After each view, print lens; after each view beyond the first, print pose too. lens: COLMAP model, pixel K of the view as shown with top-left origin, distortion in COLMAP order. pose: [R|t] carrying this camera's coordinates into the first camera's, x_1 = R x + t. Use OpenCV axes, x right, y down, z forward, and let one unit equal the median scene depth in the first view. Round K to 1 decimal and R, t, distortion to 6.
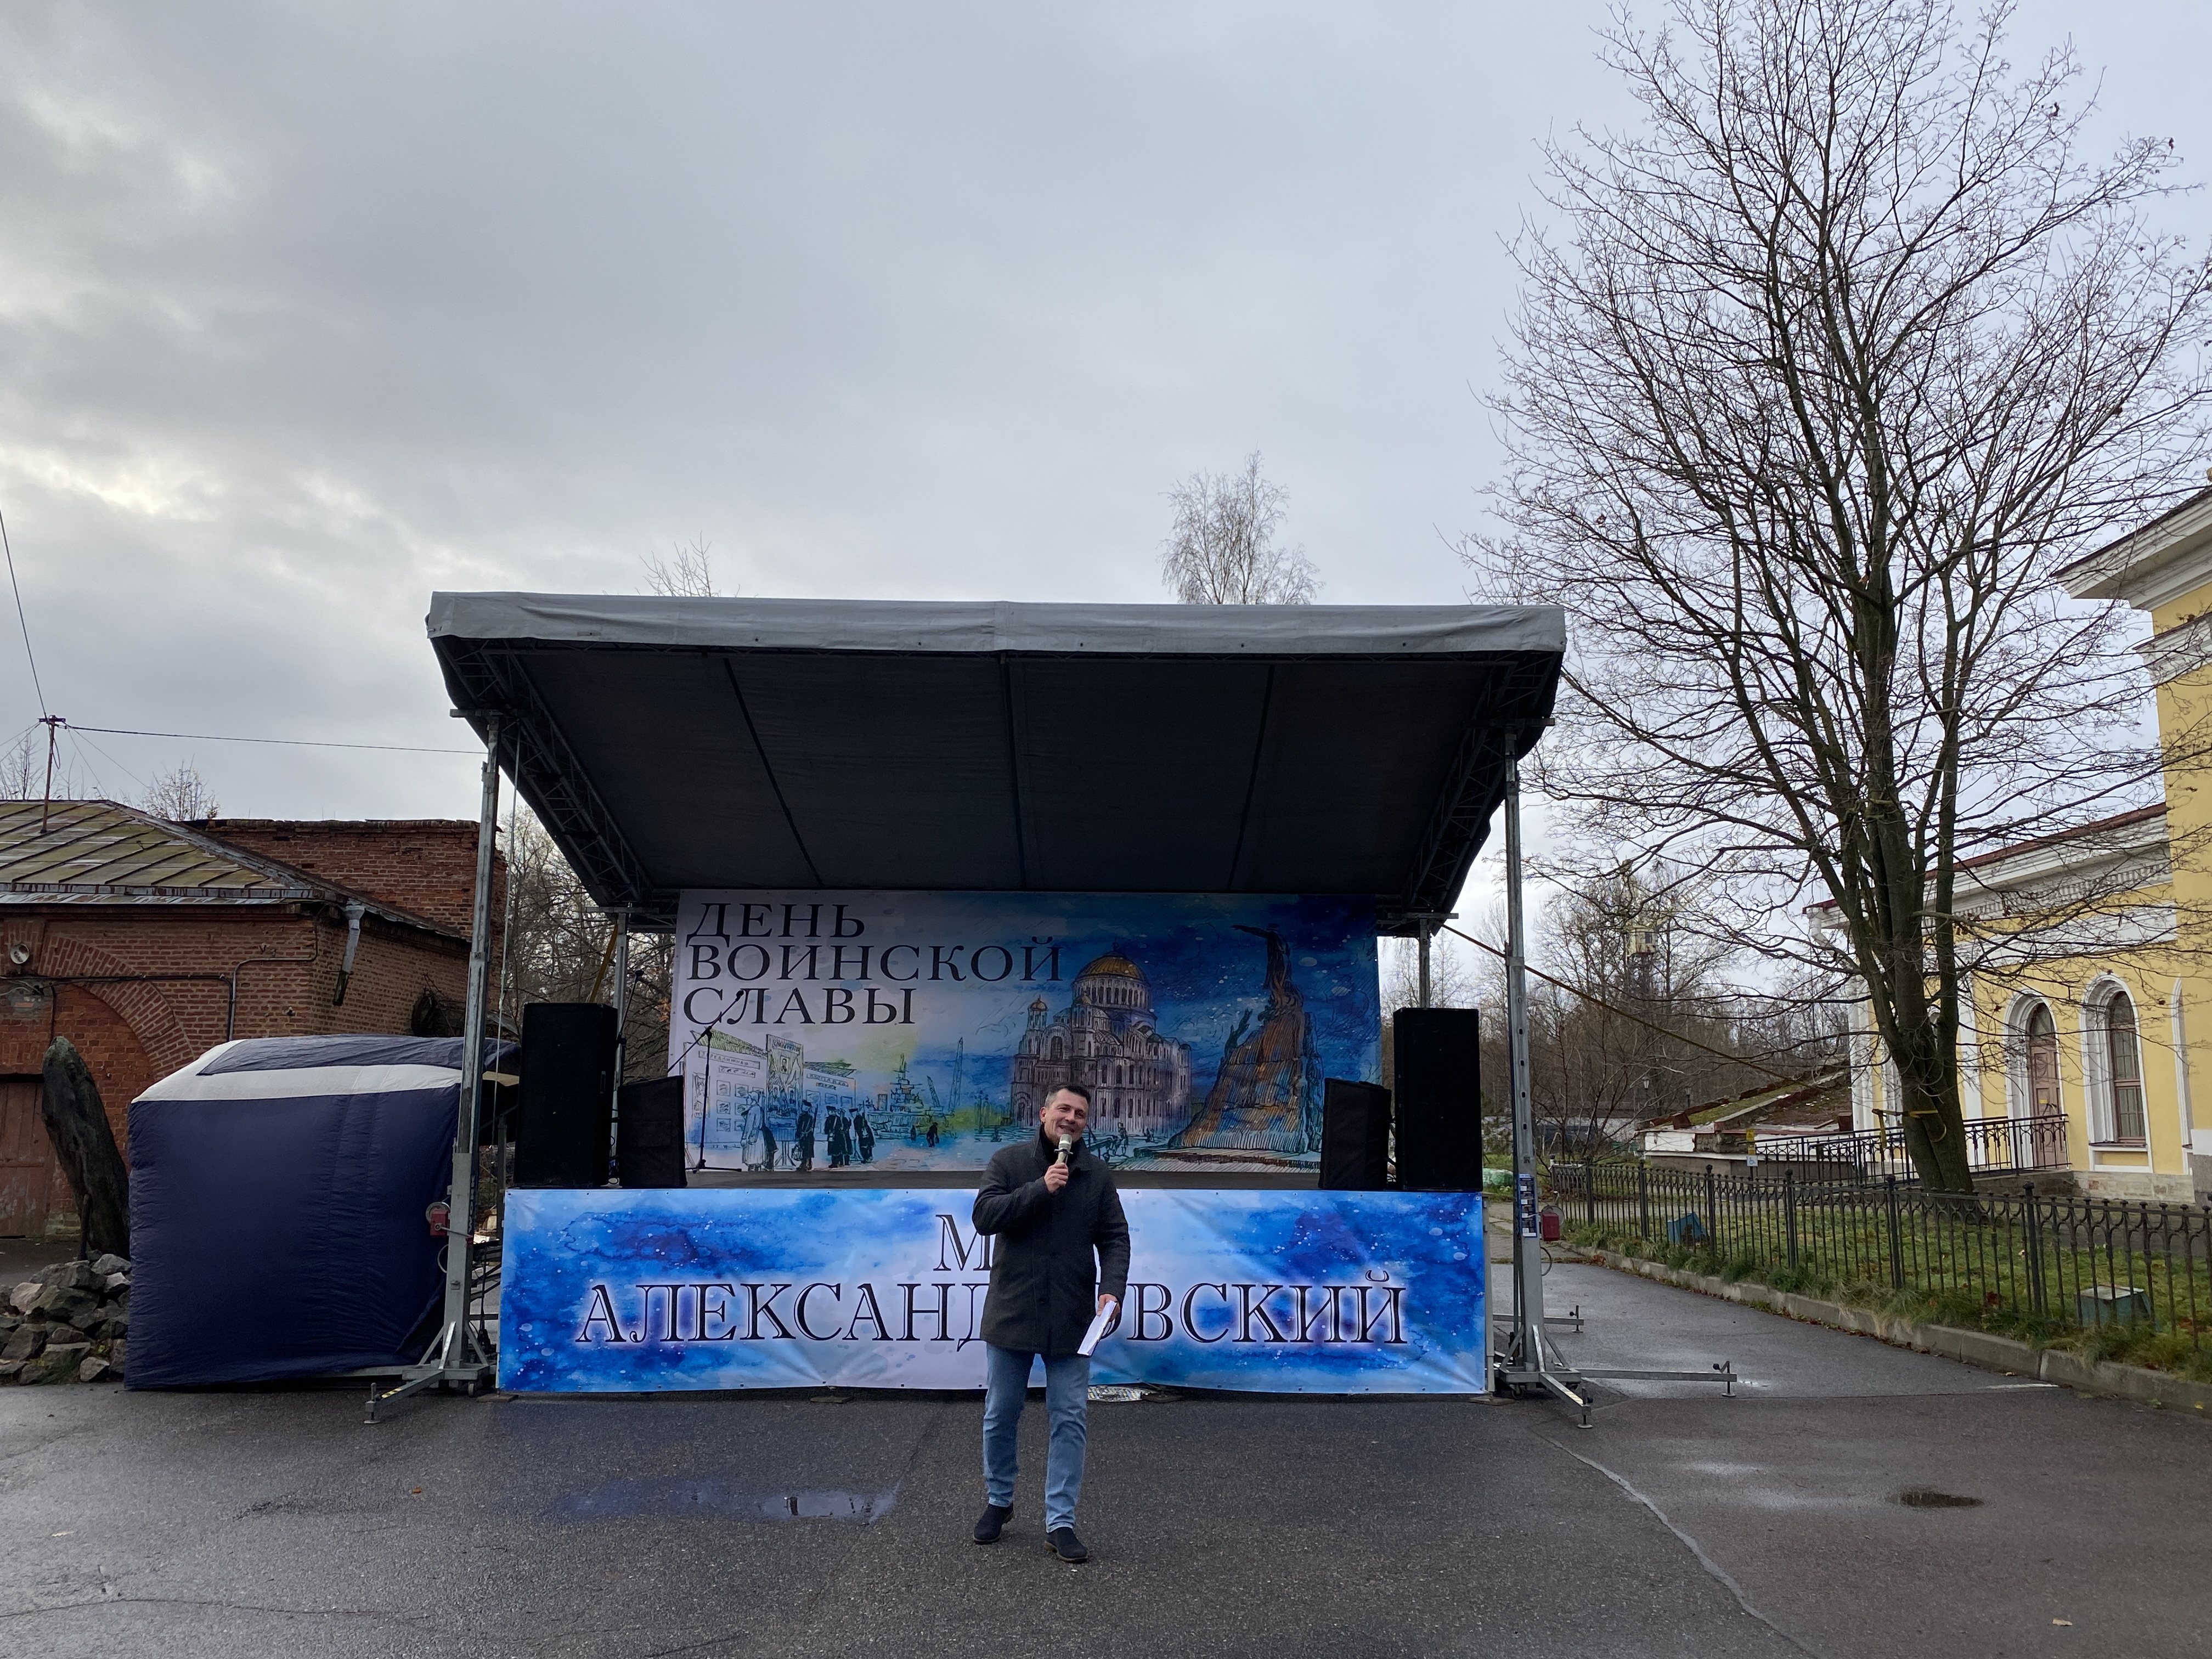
lens RADIAL K [[1789.1, 0, 1130.5], [0, 1789.1, 830.3], [0, 0, 1]] dist [0.185814, -0.559734]
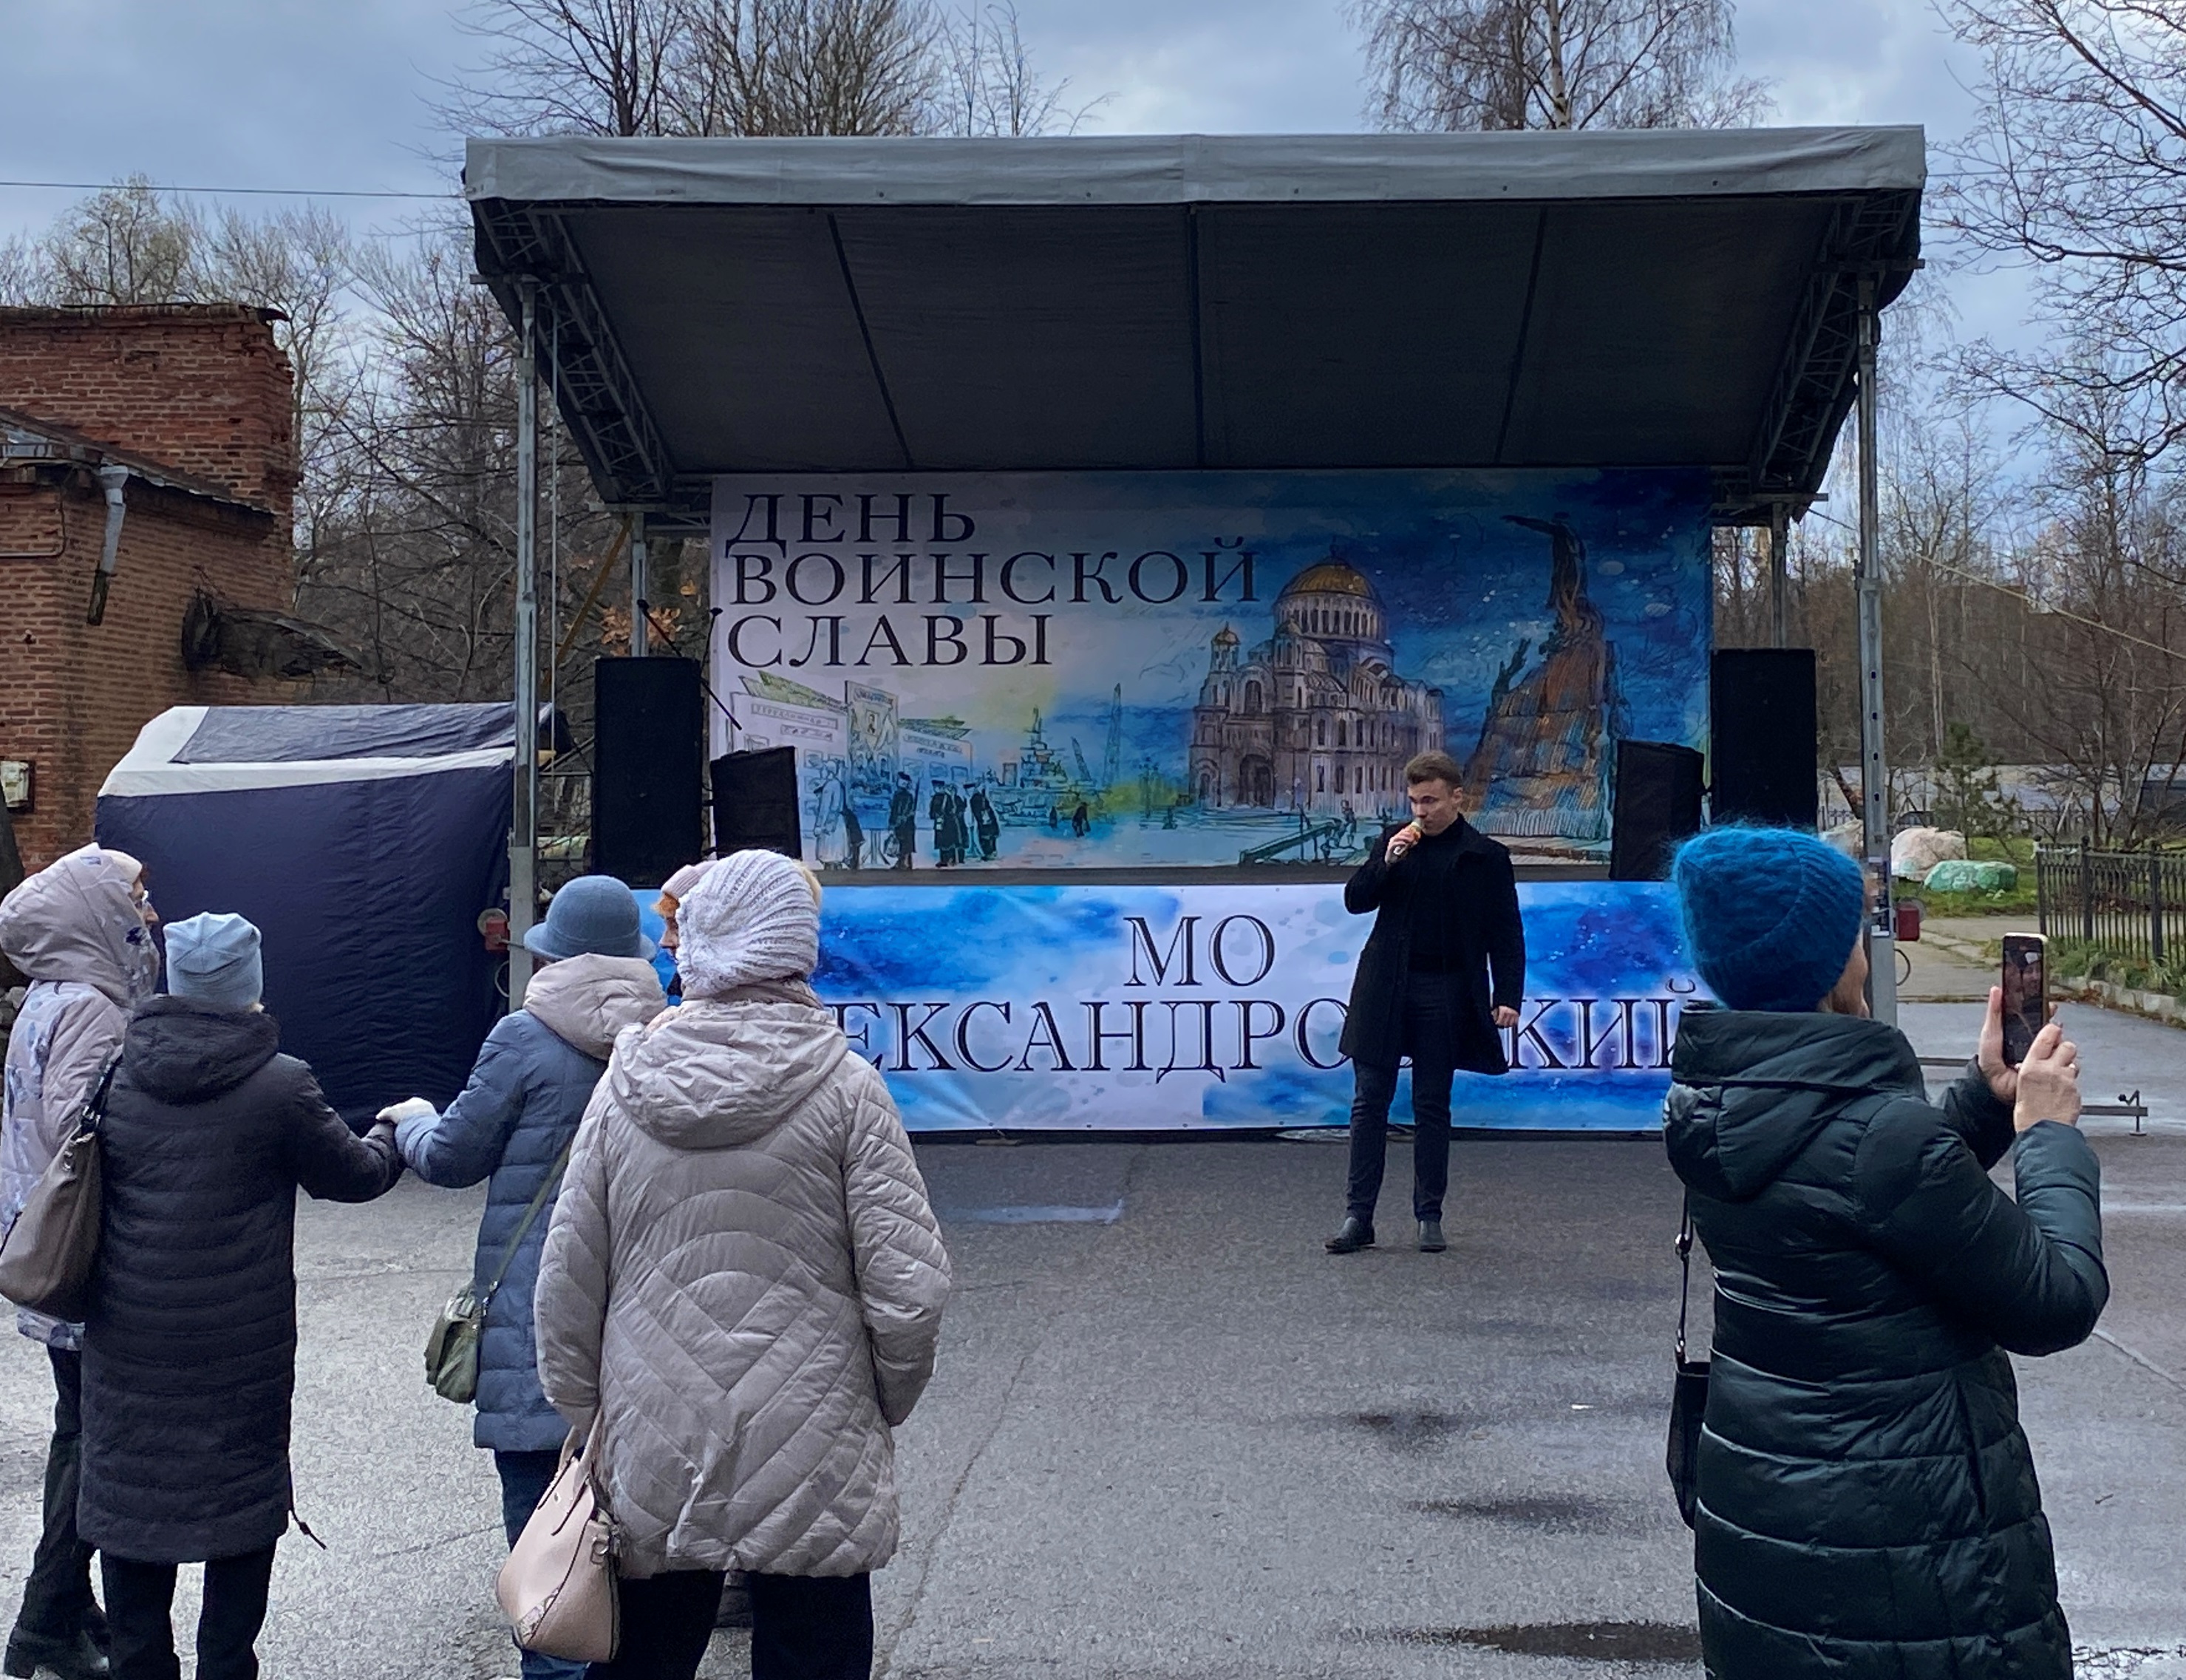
lens RADIAL K [[3770.3, 0, 1225.4], [0, 3770.3, 504.1], [0, 0, 1]] dist [0.099910, 0.264878]
pose [[0.999574, -0.014695, -0.025215, -0.013677], [0.016794, 0.996225, 0.085173, -0.080355], [0.023868, -0.085561, 0.996047, -0.470172]]
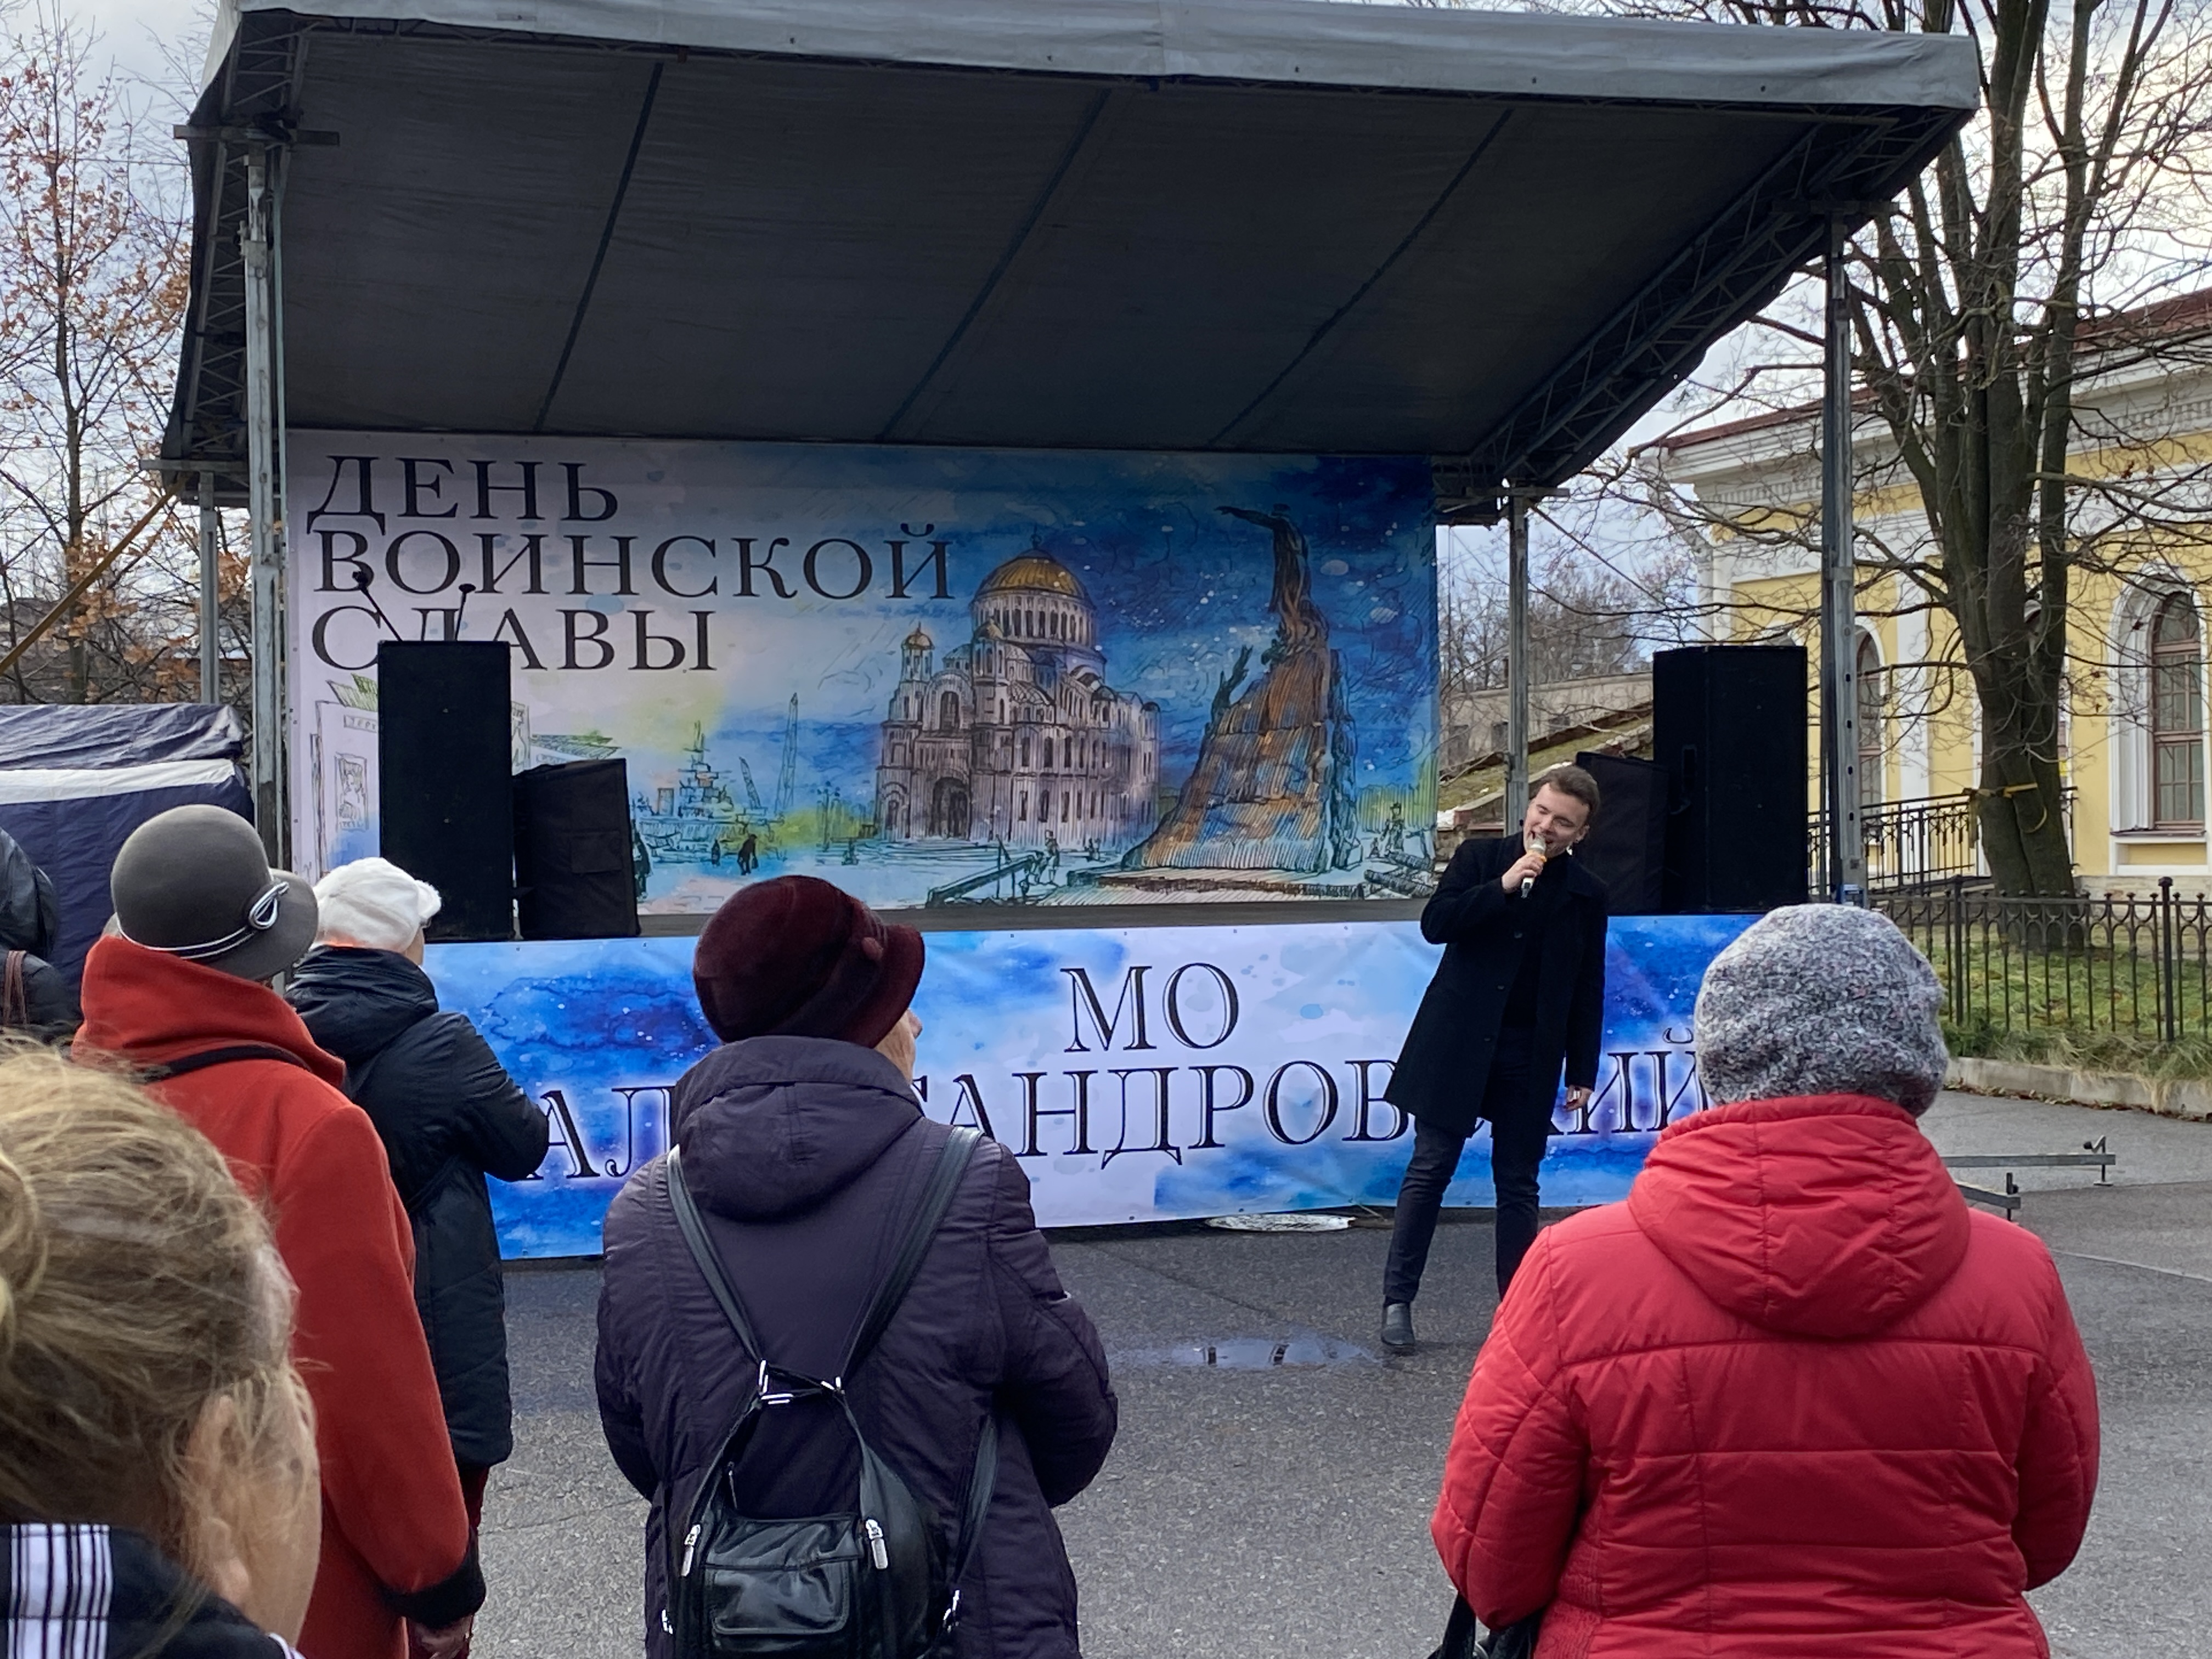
lens RADIAL K [[3487.9, 0, 1106.0], [0, 3487.9, 829.5], [0, 0, 1]] dist [0.107405, -0.091531]
pose [[0.957363, -0.018135, 0.288317, -0.330628], [-0.027879, 0.987569, 0.154691, -0.021874], [-0.287539, -0.156134, 0.944957, -0.130179]]
